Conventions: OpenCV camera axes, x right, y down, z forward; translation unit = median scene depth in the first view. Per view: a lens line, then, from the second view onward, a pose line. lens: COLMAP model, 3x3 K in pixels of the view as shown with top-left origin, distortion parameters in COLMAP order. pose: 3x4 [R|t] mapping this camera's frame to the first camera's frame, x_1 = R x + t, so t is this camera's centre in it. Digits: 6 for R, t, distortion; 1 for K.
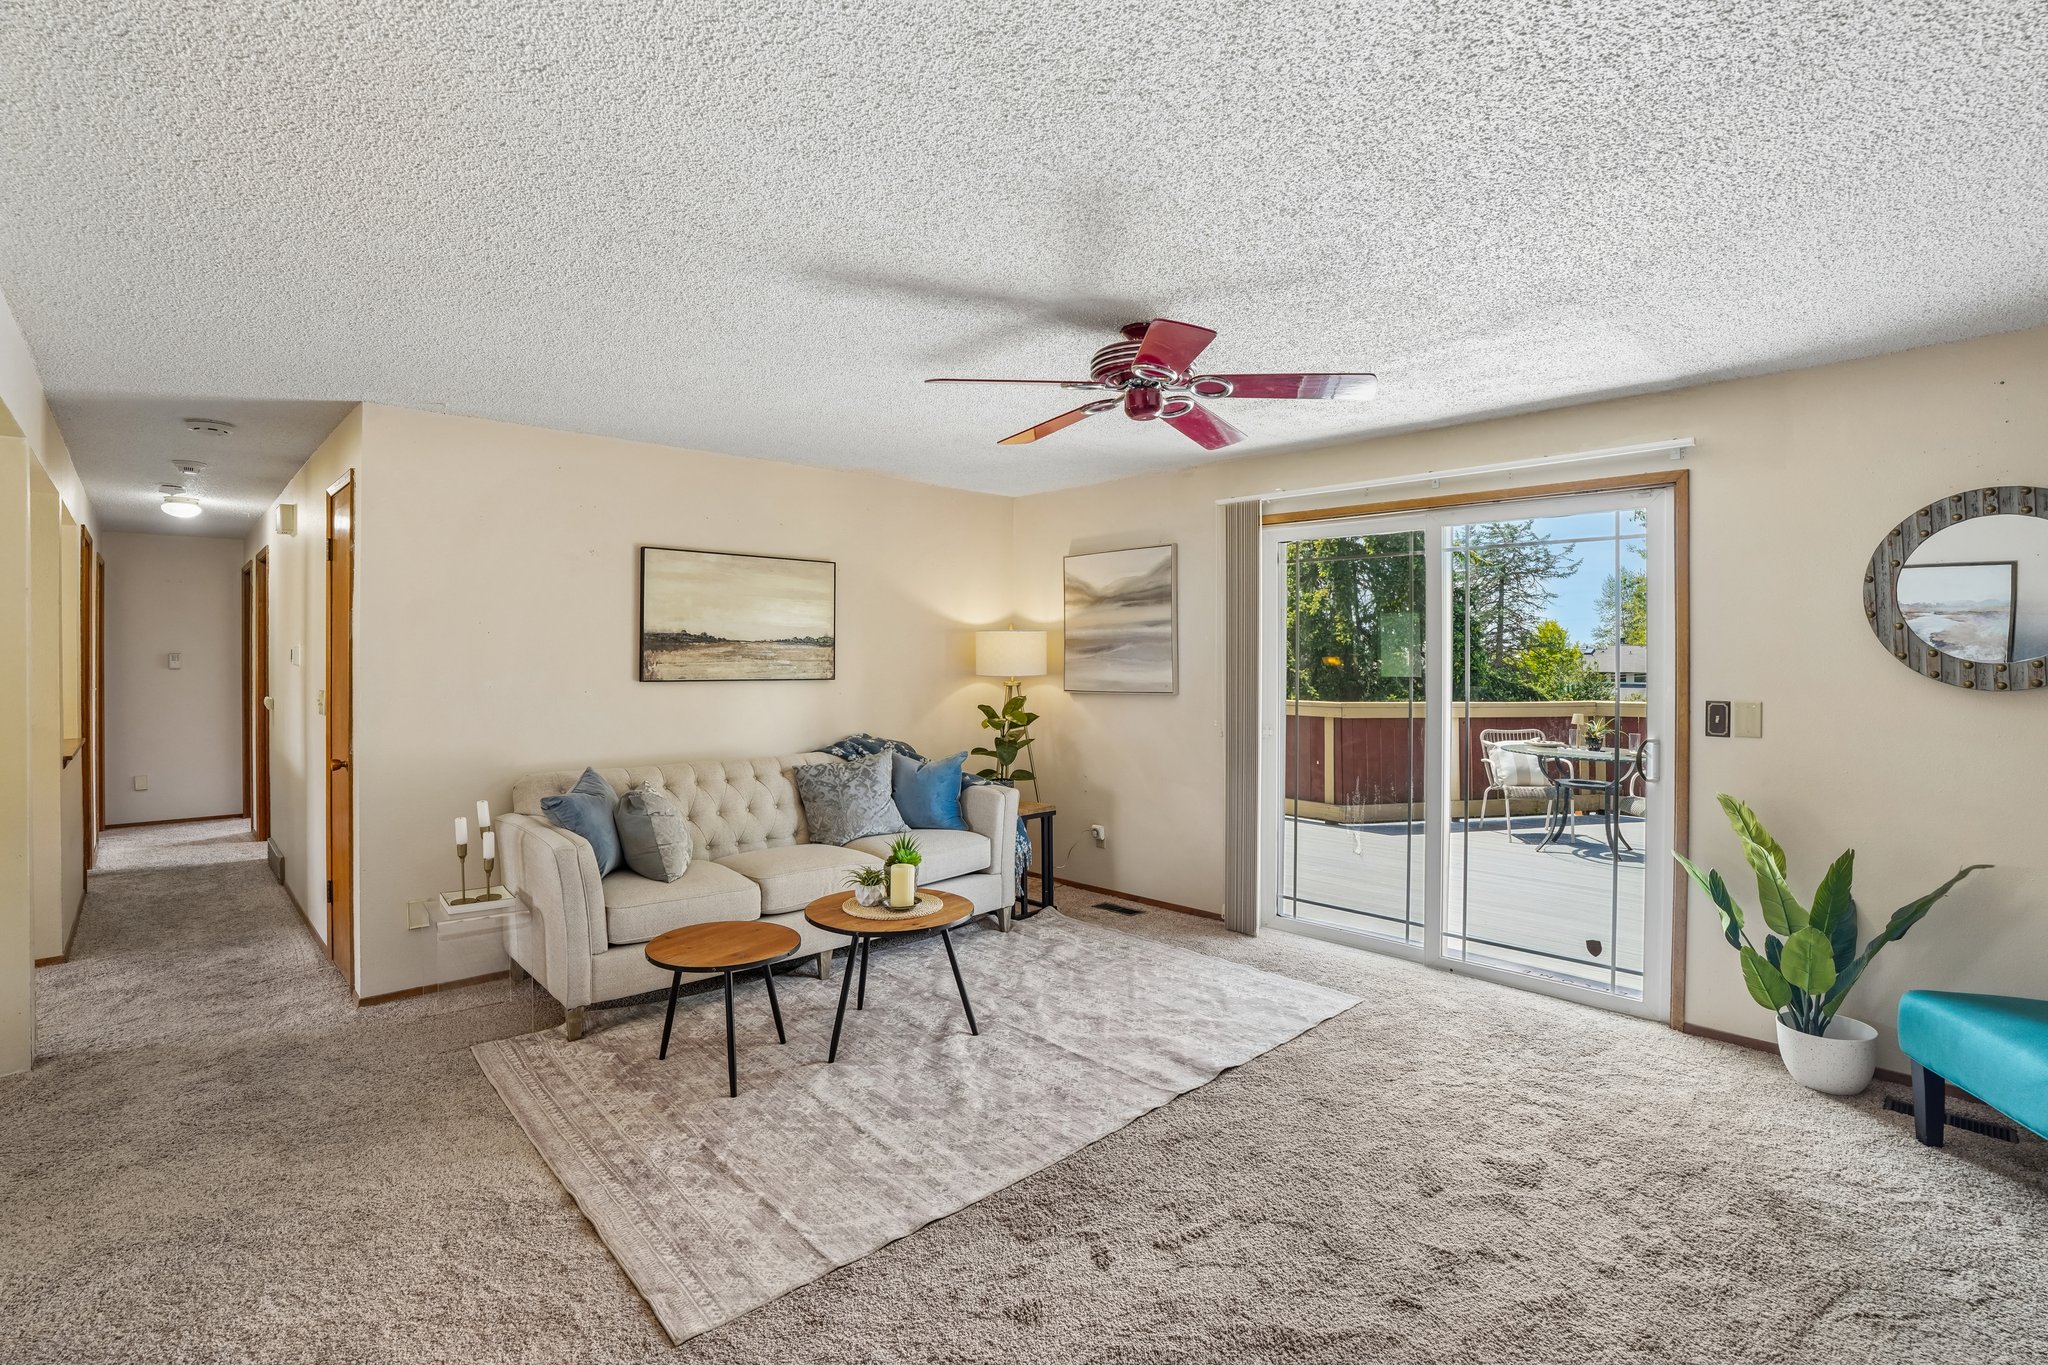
lens RADIAL K [[949.9, 0, 1014.3], [0, 949.9, 670.6], [0, 0, 1]] dist [-0.069182, 0.025079]
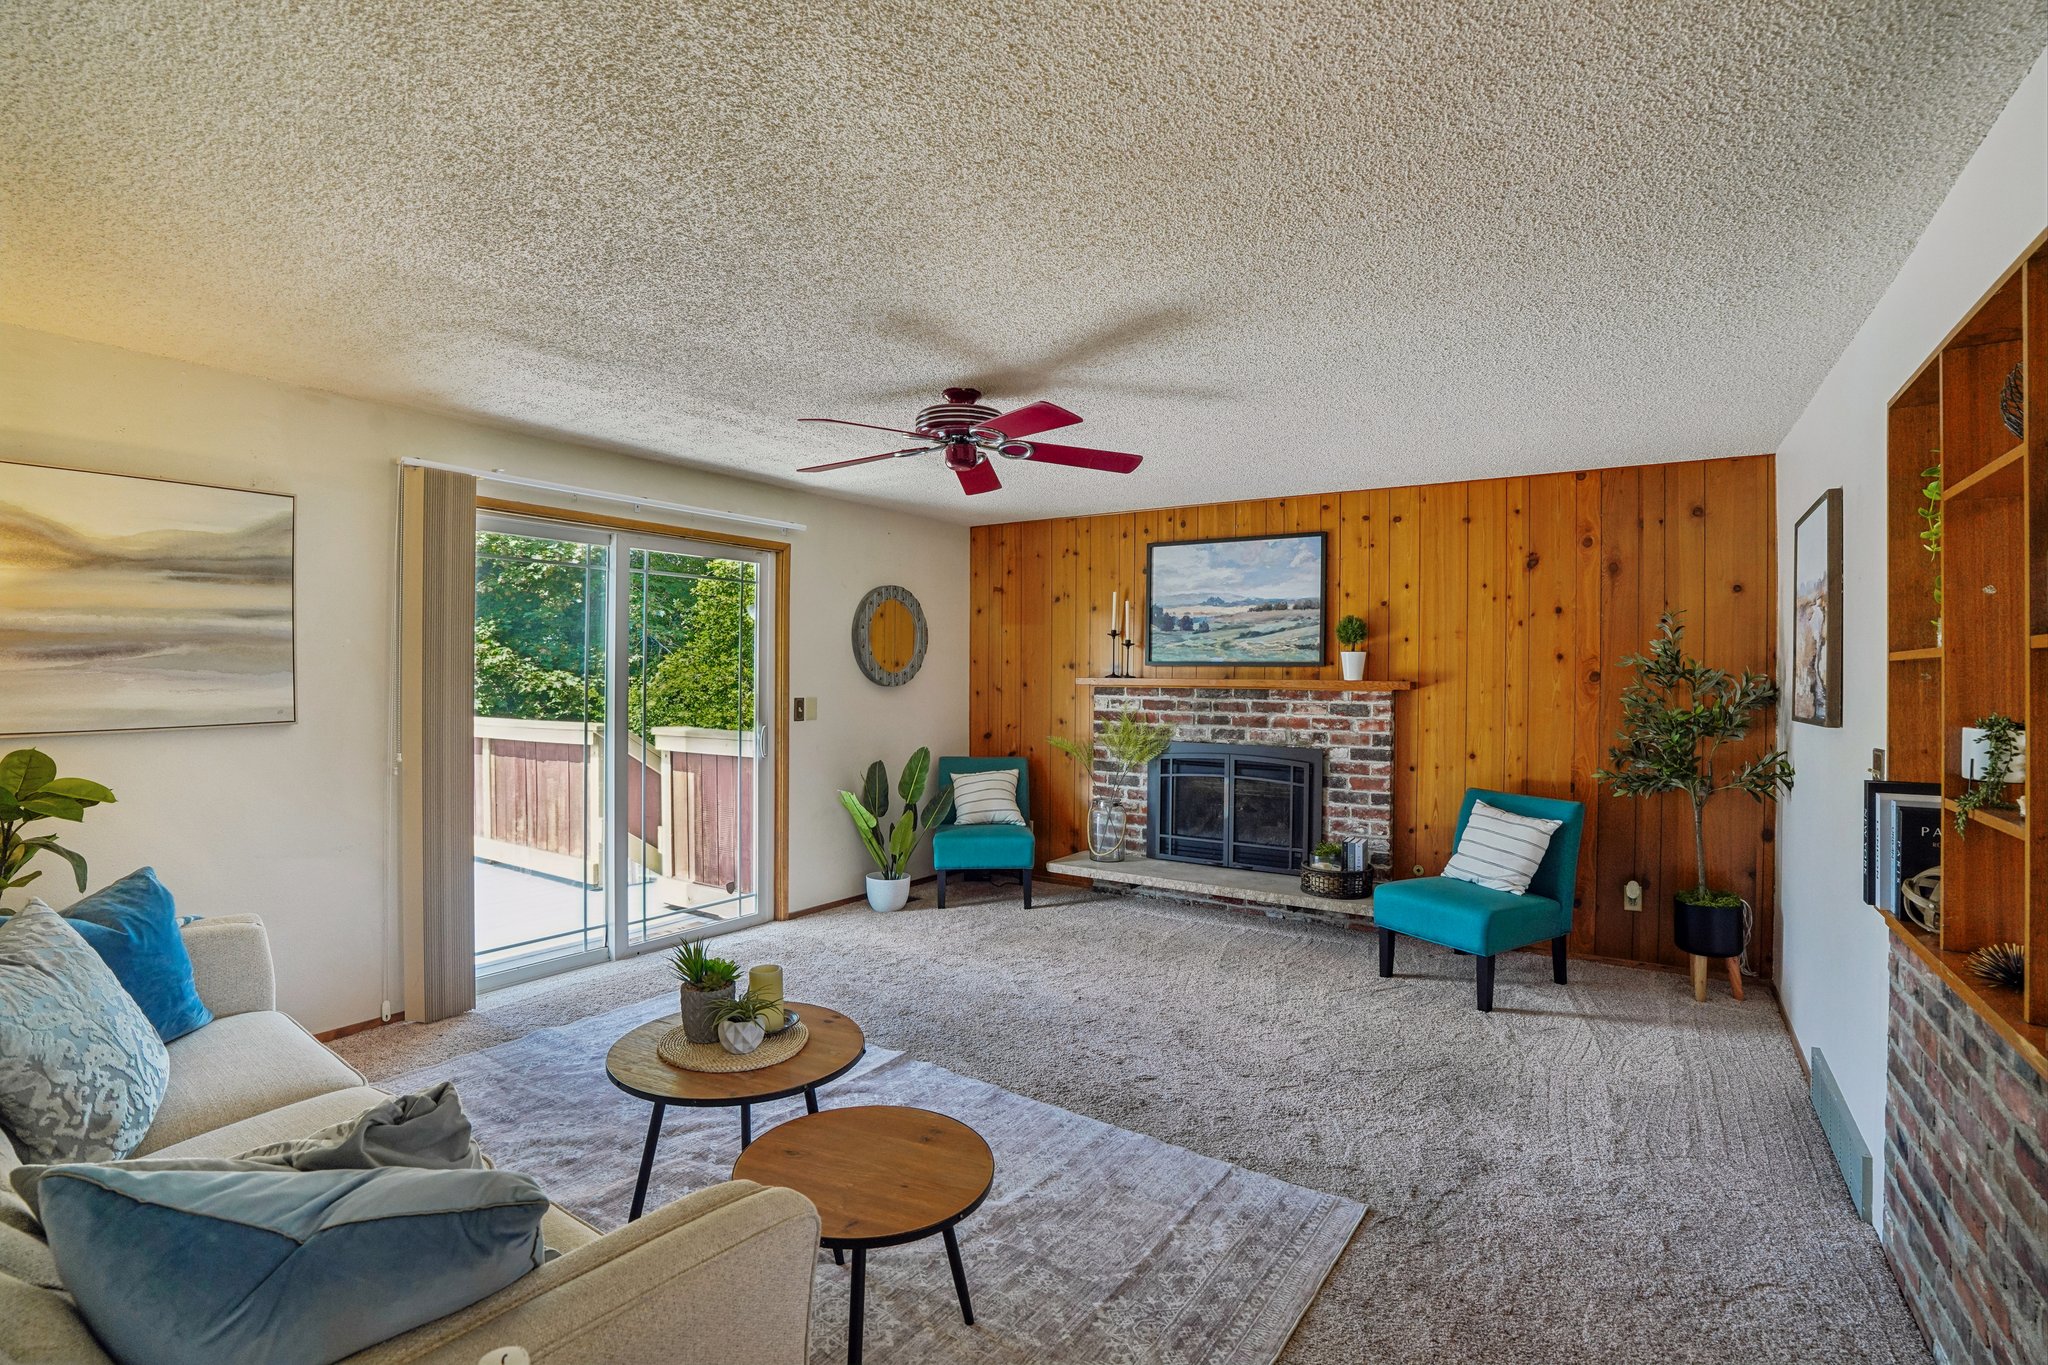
lens RADIAL K [[949.9, 0, 1014.3], [0, 949.9, 670.6], [0, 0, 1]] dist [-0.069182, 0.025079]
pose [[-0.216189, -0.007272, 0.976324, -0.849011], [0.002790, 0.999964, 0.008066, -0.023618], [-0.976347, 0.004468, -0.216161, 0.976730]]
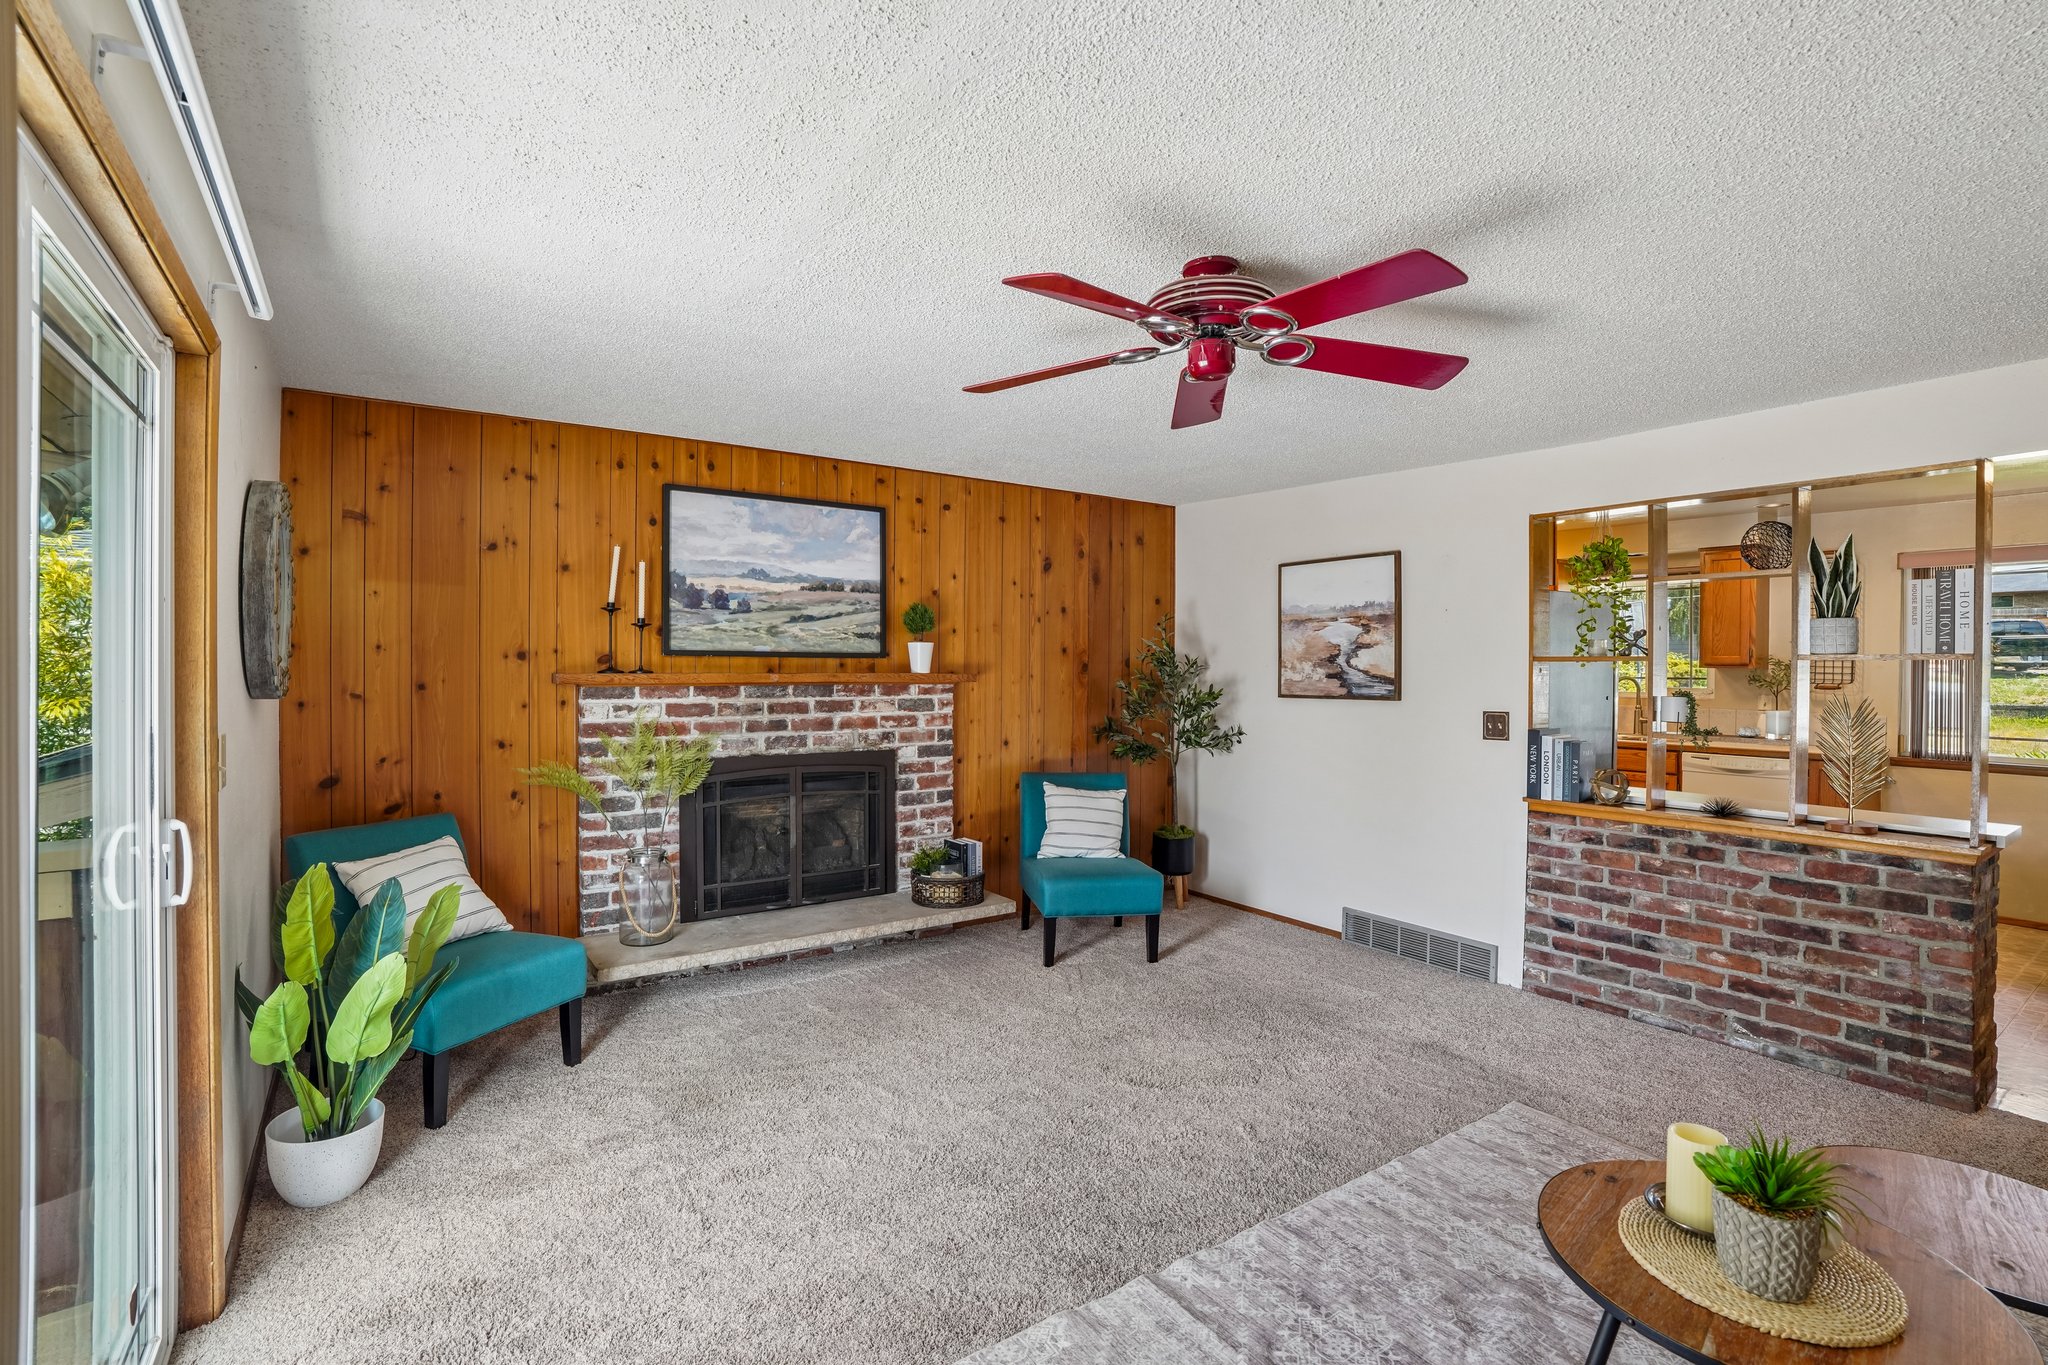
lens RADIAL K [[949.9, 0, 1014.3], [0, 949.9, 670.6], [0, 0, 1]] dist [-0.069182, 0.025079]
pose [[-0.988909, -0.012702, 0.147976, 0.151916], [-0.009989, 0.999768, 0.019058, -0.026282], [-0.148184, 0.017369, -0.988807, 1.502559]]
